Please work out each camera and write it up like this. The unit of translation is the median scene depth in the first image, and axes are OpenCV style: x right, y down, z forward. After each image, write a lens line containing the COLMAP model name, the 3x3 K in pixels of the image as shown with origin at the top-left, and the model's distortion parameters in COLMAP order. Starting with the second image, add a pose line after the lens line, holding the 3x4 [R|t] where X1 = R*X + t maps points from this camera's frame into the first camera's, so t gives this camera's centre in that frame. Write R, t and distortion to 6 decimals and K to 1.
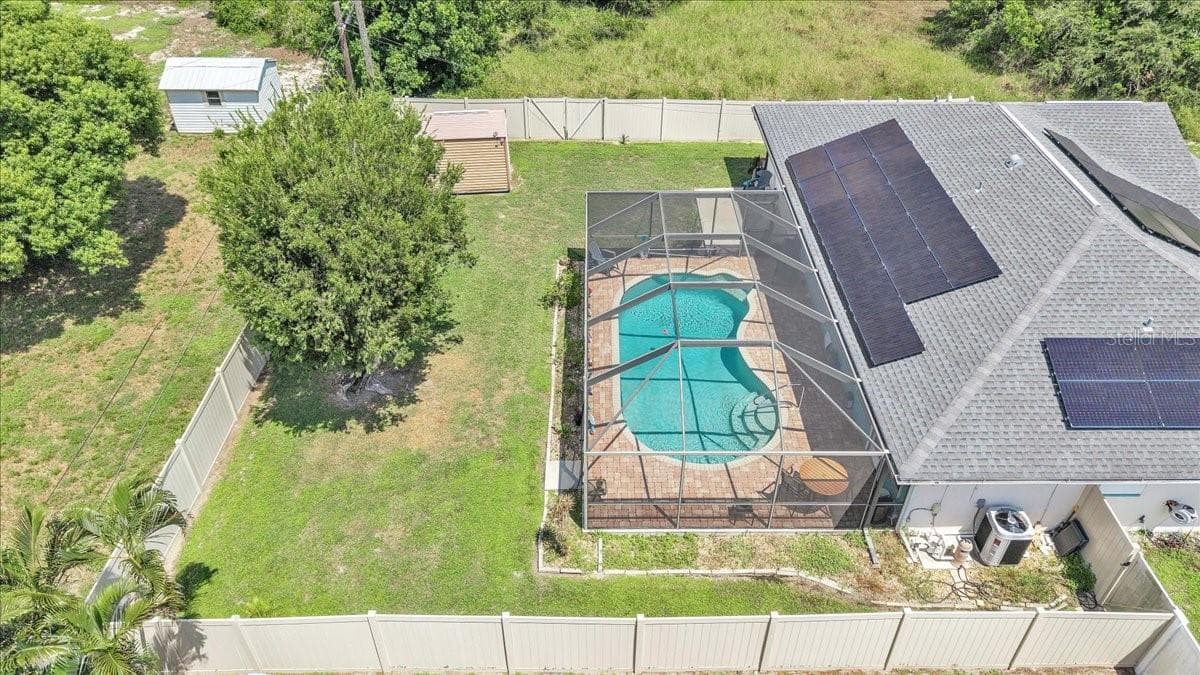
lens RADIAL K [[807.4, 0, 602.8], [0, 807.4, 338.1], [0, 0, 1]] dist [0.035204, -0.040604]
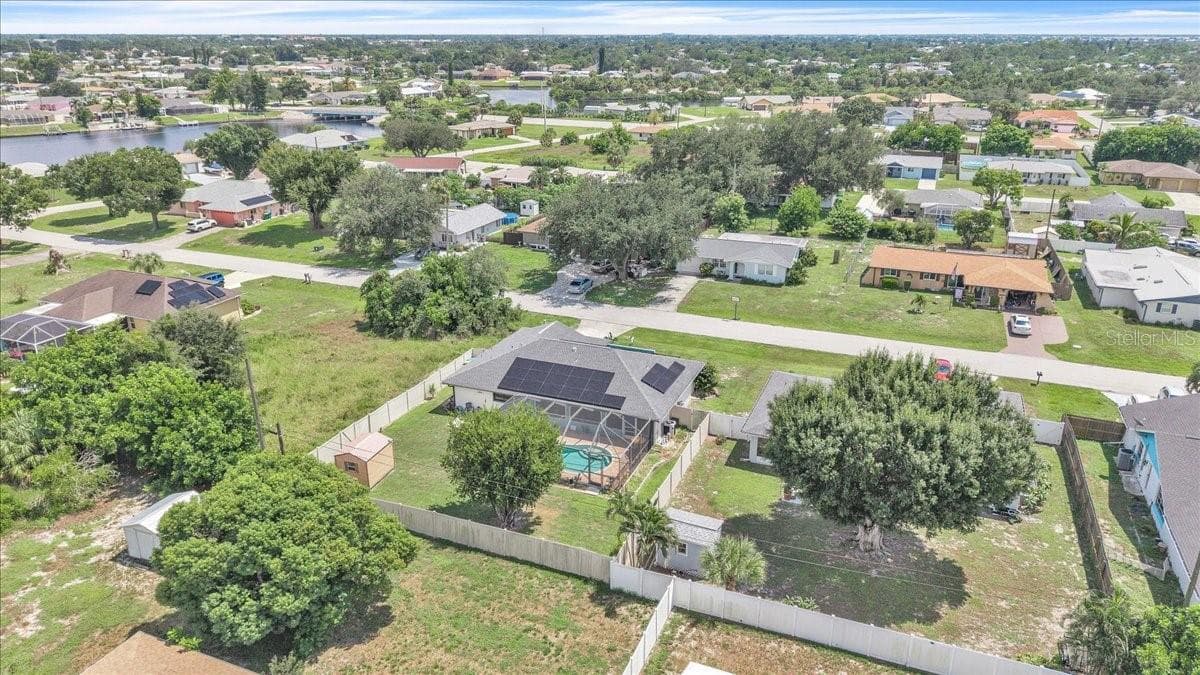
lens RADIAL K [[807.4, 0, 601.6], [0, 807.4, 335.6], [0, 0, 1]] dist [0.035204, -0.040604]
pose [[0.388175, -0.321879, 0.863547, -2.255921], [0.577255, 0.815354, 0.044433, -0.370565], [-0.718399, 0.481239, 0.502307, -0.669167]]
